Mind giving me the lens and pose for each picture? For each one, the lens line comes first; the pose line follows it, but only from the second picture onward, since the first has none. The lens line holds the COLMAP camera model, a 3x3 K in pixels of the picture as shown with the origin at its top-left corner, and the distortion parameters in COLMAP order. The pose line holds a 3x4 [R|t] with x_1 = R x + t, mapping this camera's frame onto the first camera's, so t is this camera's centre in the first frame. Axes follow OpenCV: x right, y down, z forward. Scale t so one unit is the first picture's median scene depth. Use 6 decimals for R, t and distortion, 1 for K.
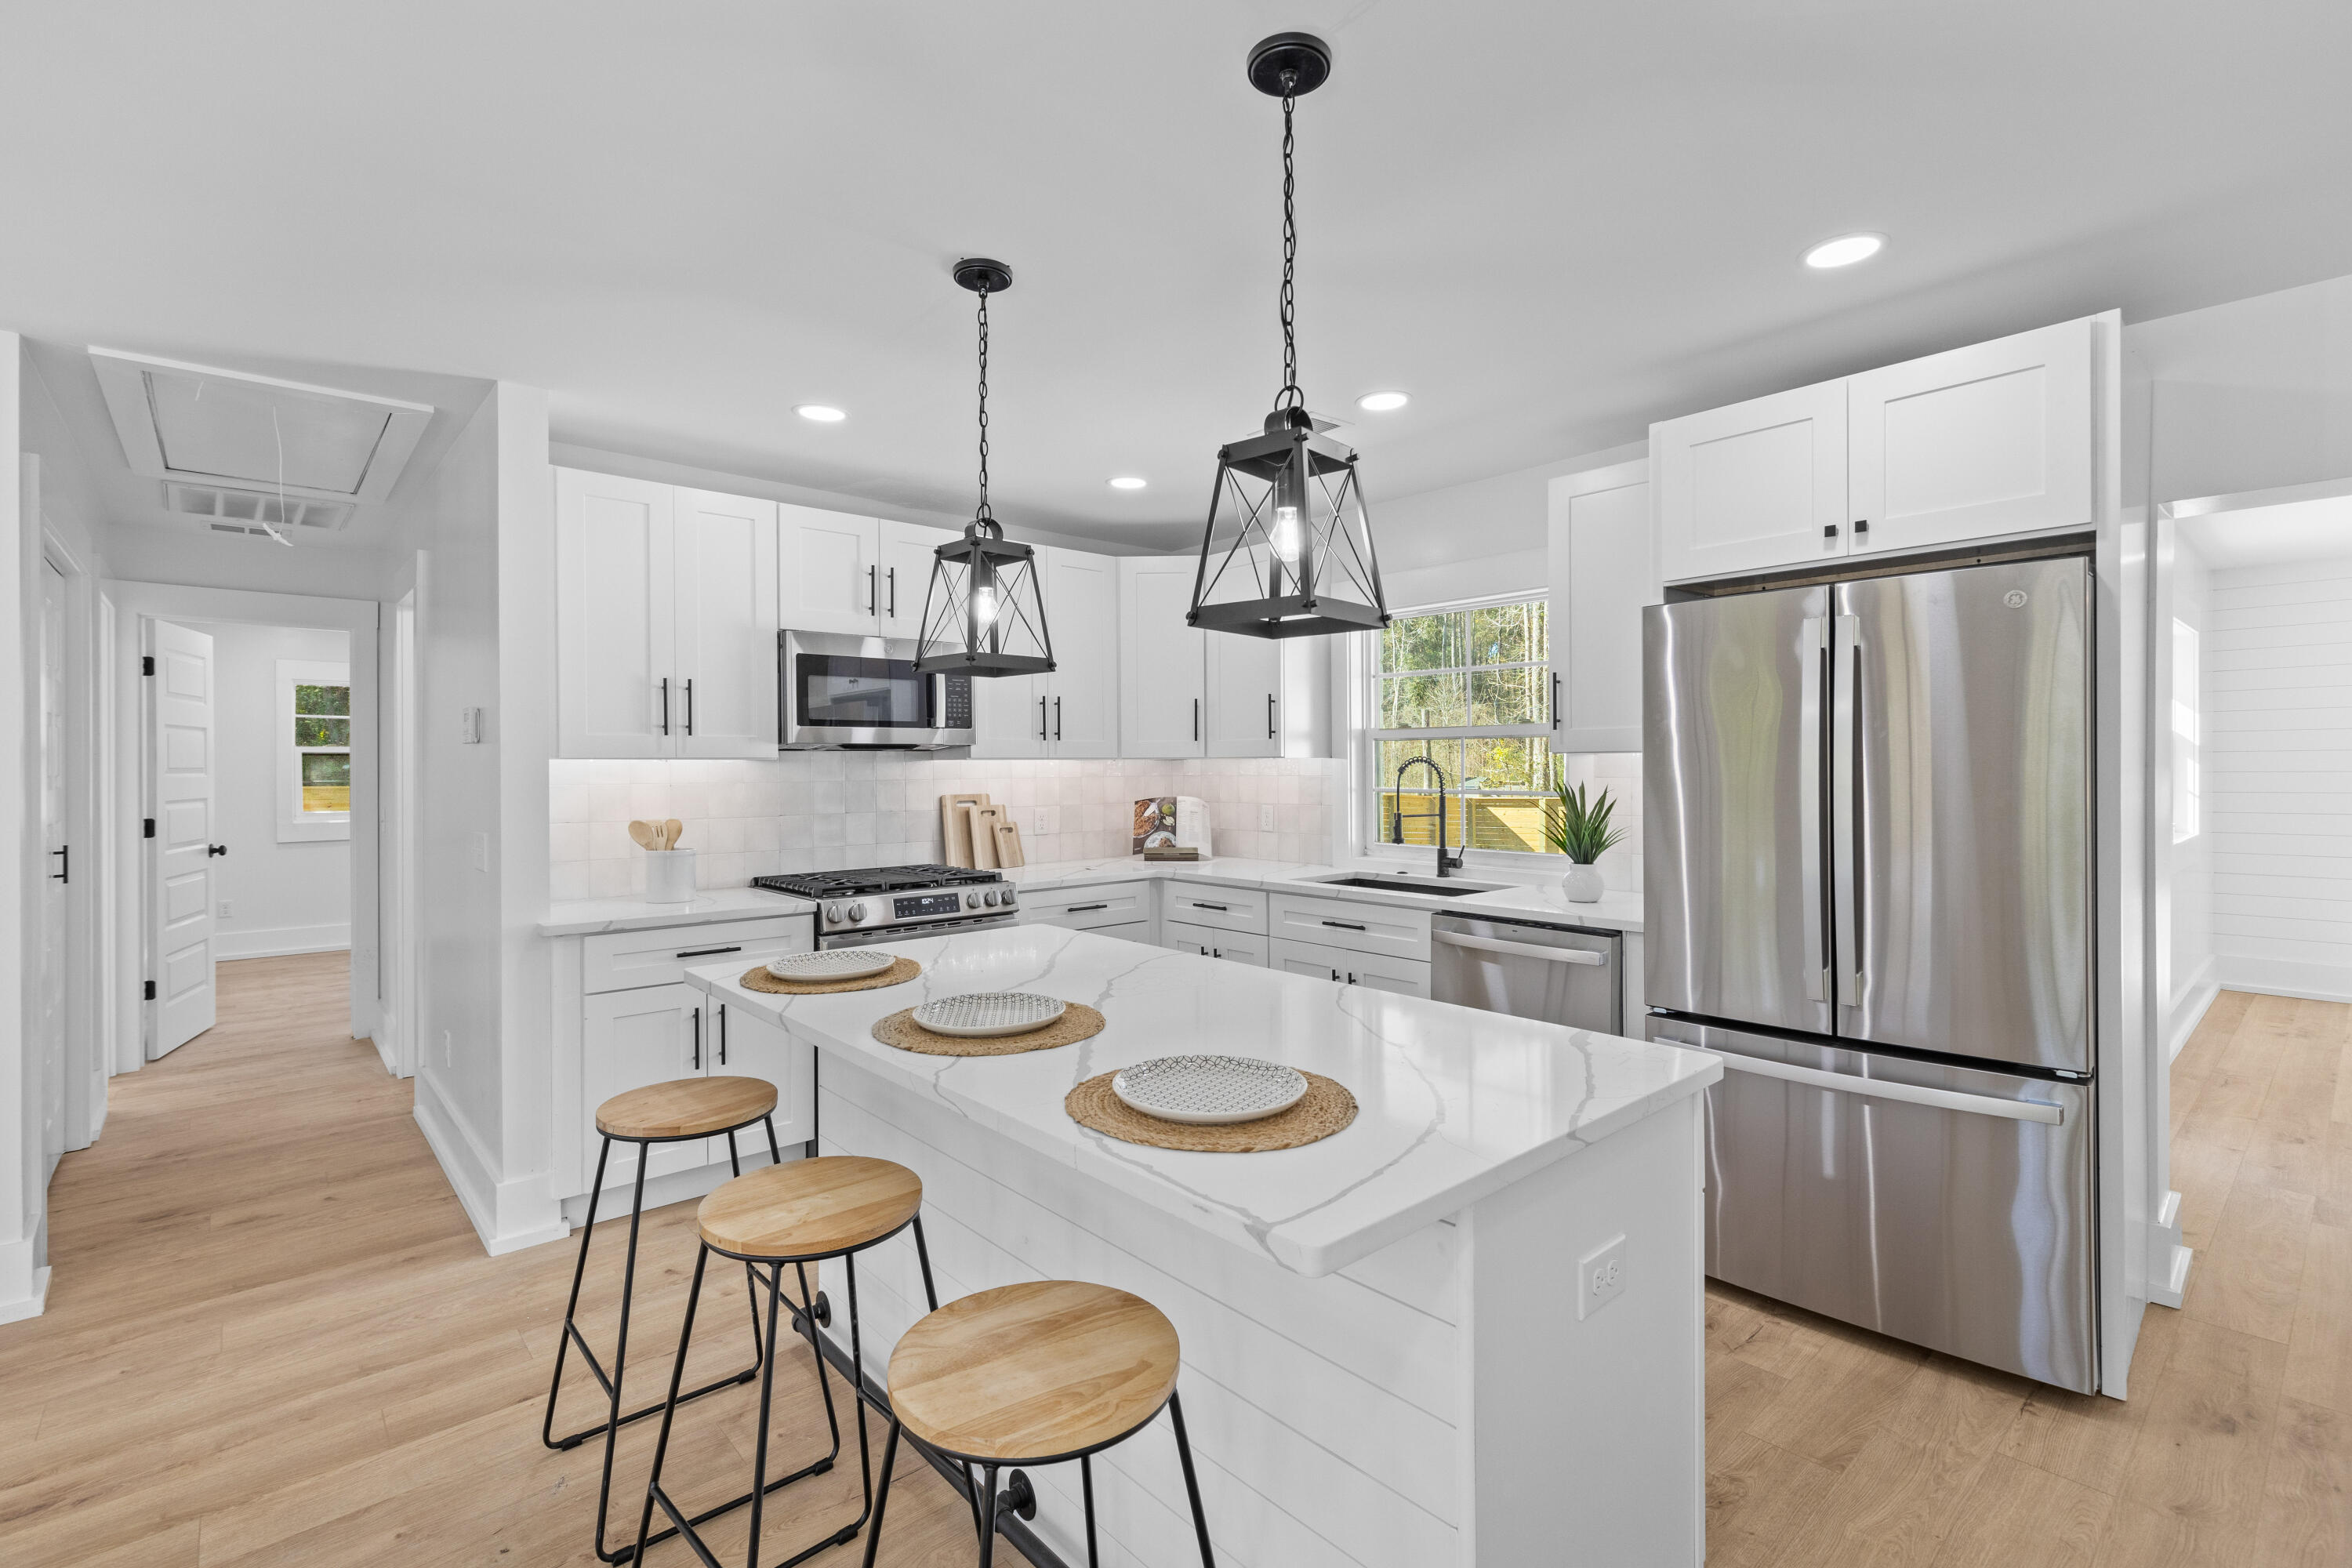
lens RADIAL K [[1047.9, 0, 1181.3], [0, 1047.9, 790.3], [0, 0, 1]] dist [0.006125, -0.000177]
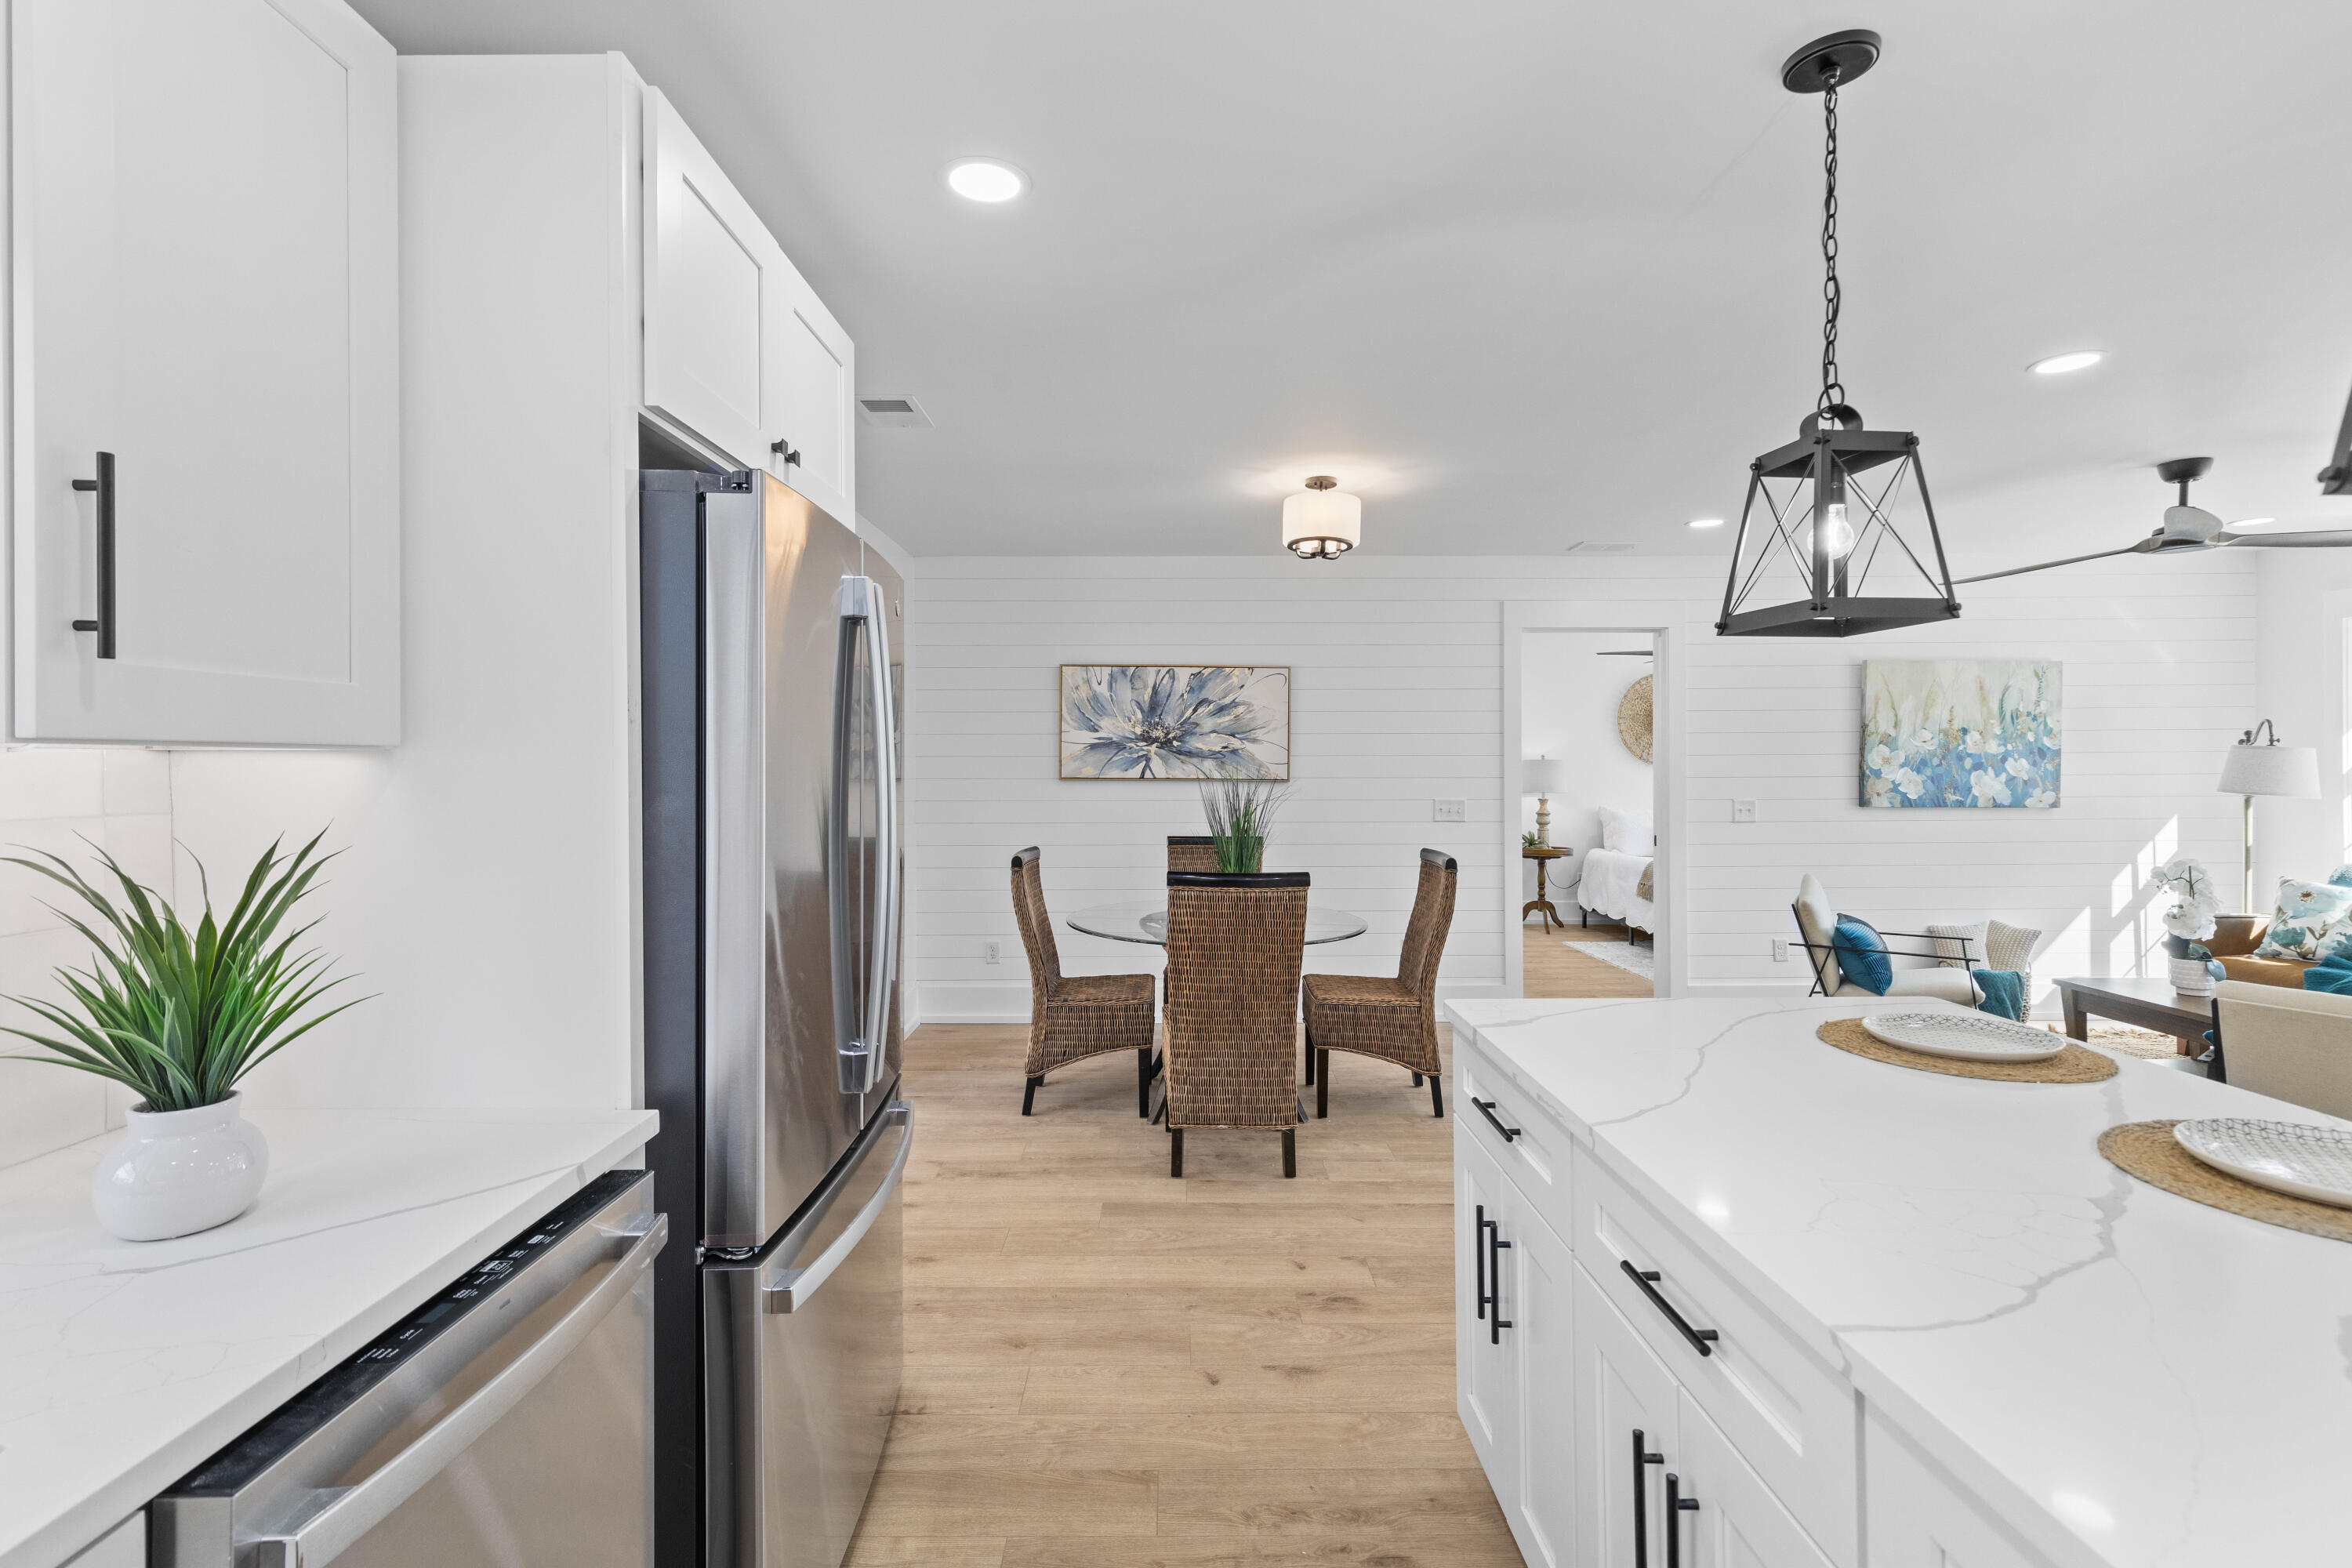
lens RADIAL K [[1068.8, 0, 1176.2], [0, 1068.8, 762.6], [0, 0, 1]] dist [0.007358, -0.001345]
pose [[-0.747920, 0.010814, 0.663701, -0.042082], [0.021975, 0.999723, 0.008475, -0.021677], [-0.663425, 0.020924, -0.747950, 0.881577]]
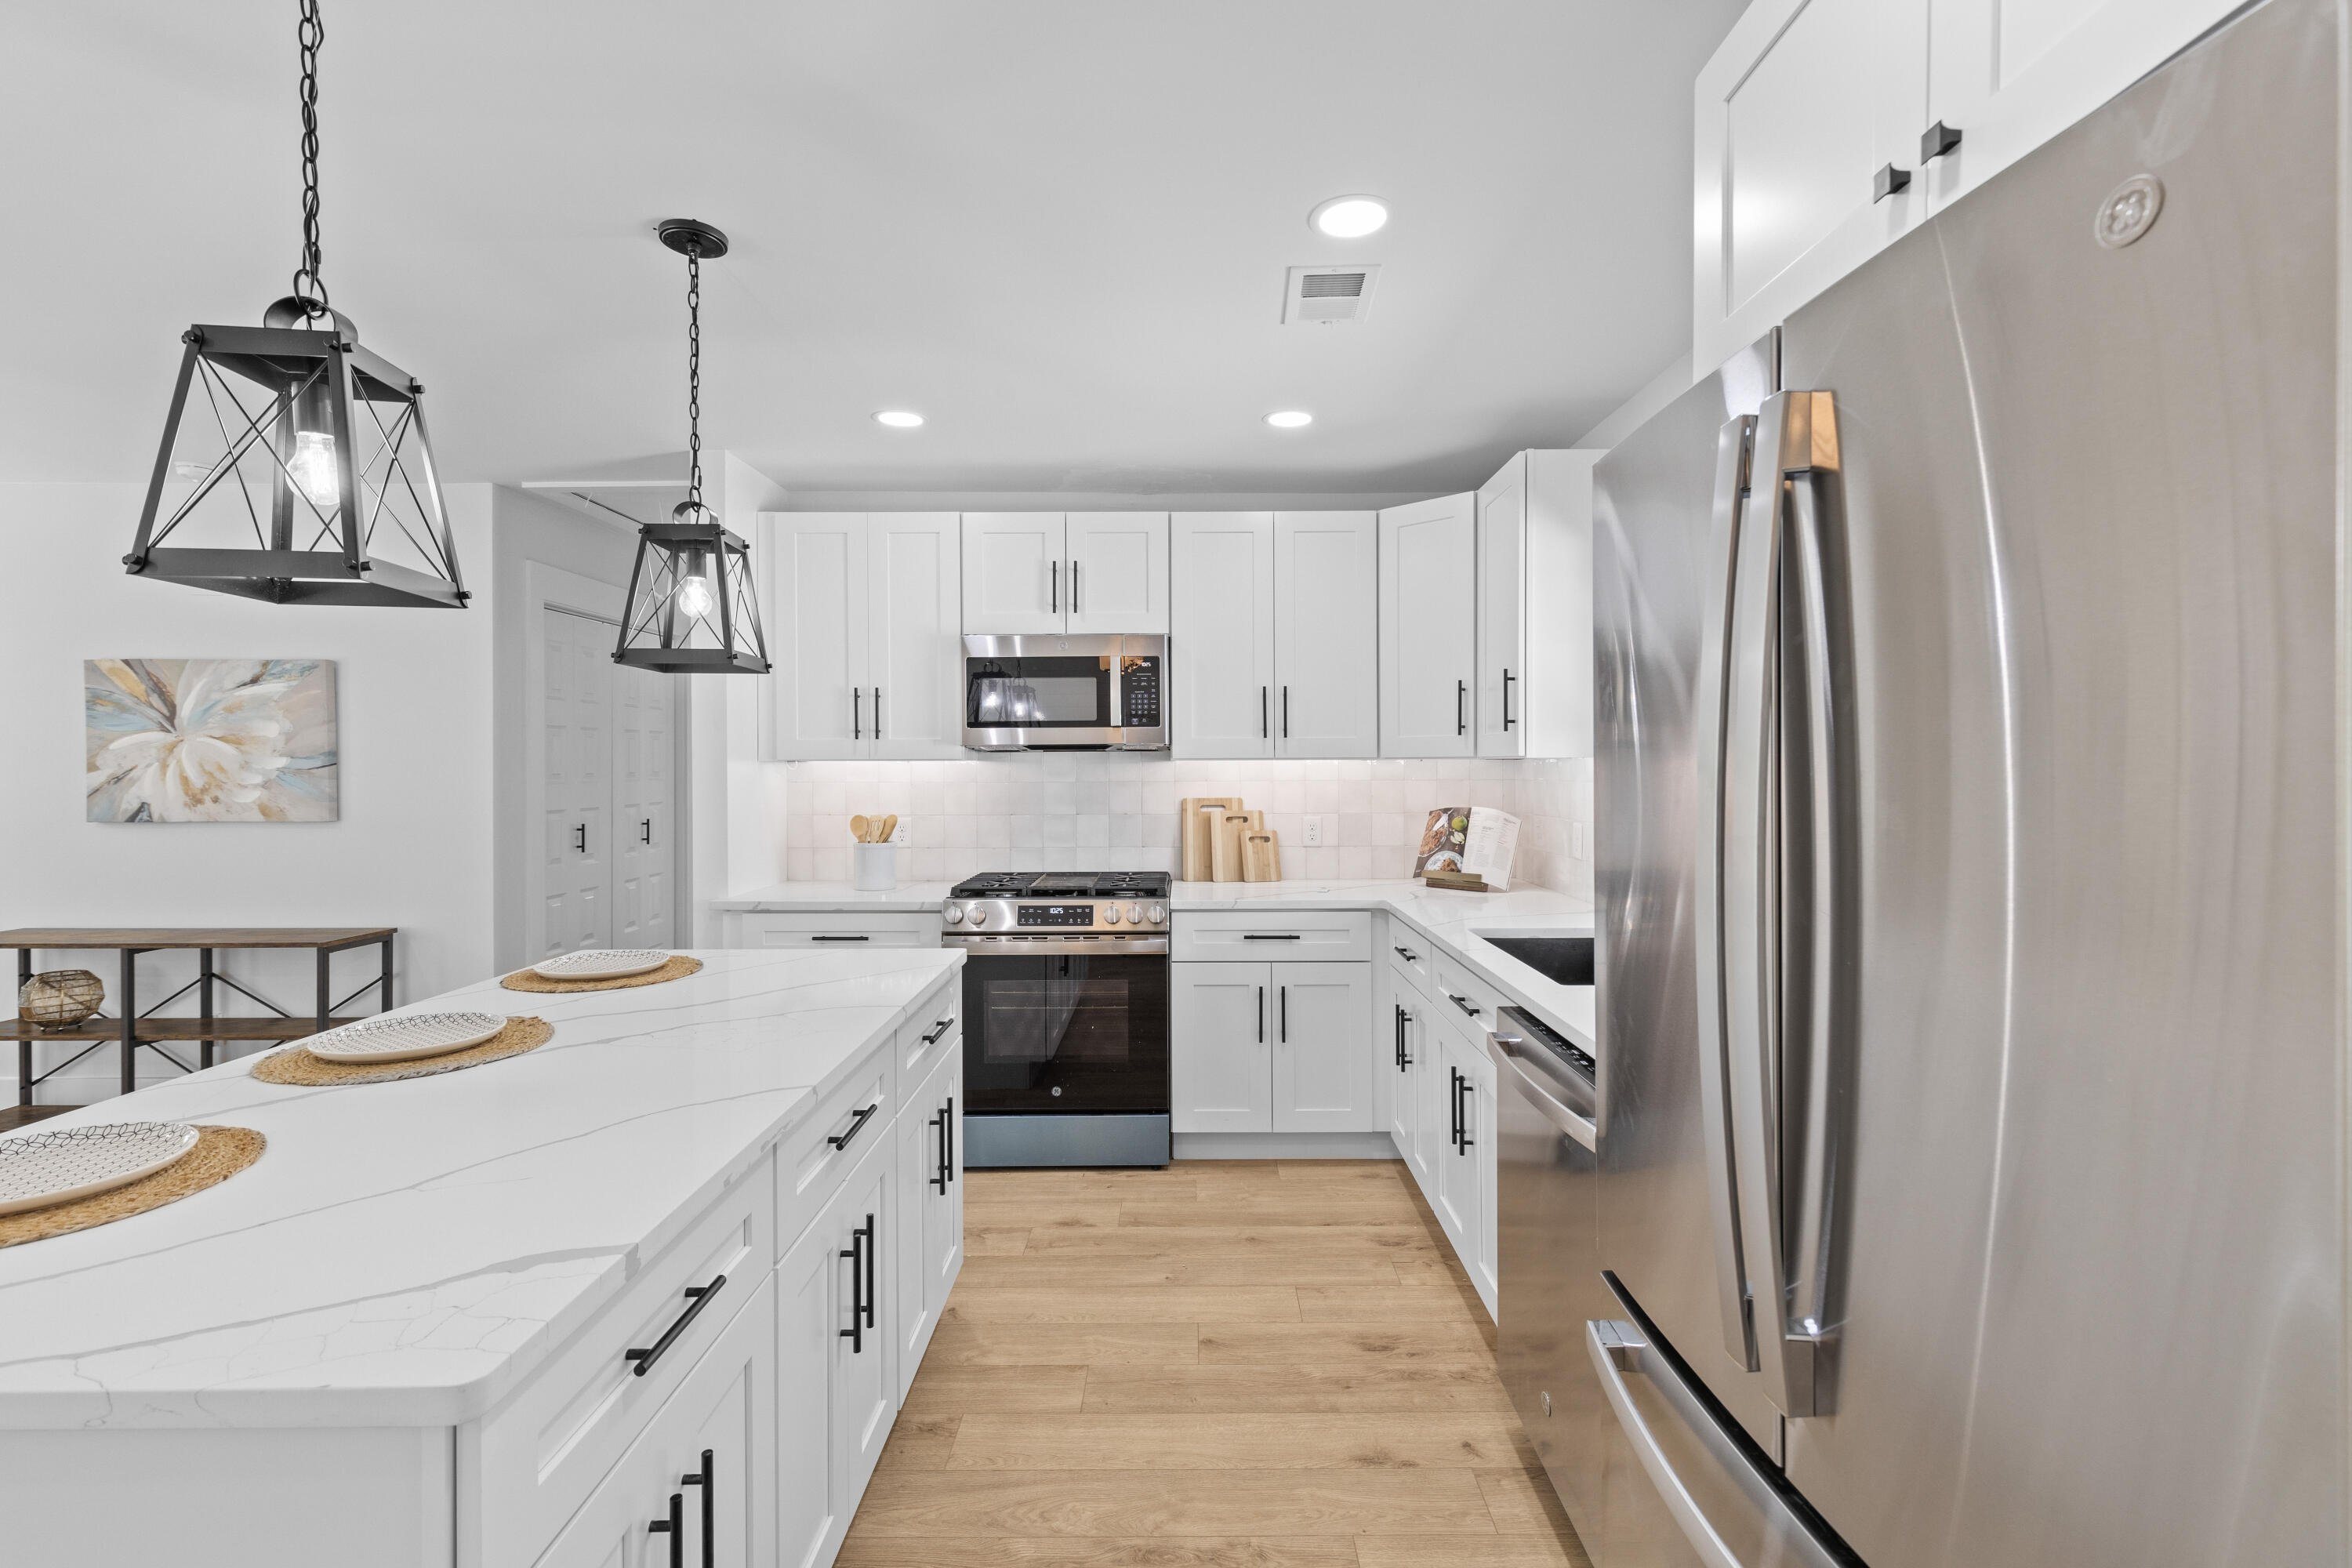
lens RADIAL K [[1065.1, 0, 1186.3], [0, 1065.1, 775.9], [0, 0, 1]] dist [0.023011, -0.000066]
pose [[0.746562, 0.009980, -0.665241, 0.447356], [-0.015826, 0.999871, -0.002761, -0.013963], [0.665127, 0.012589, 0.746624, 0.335986]]
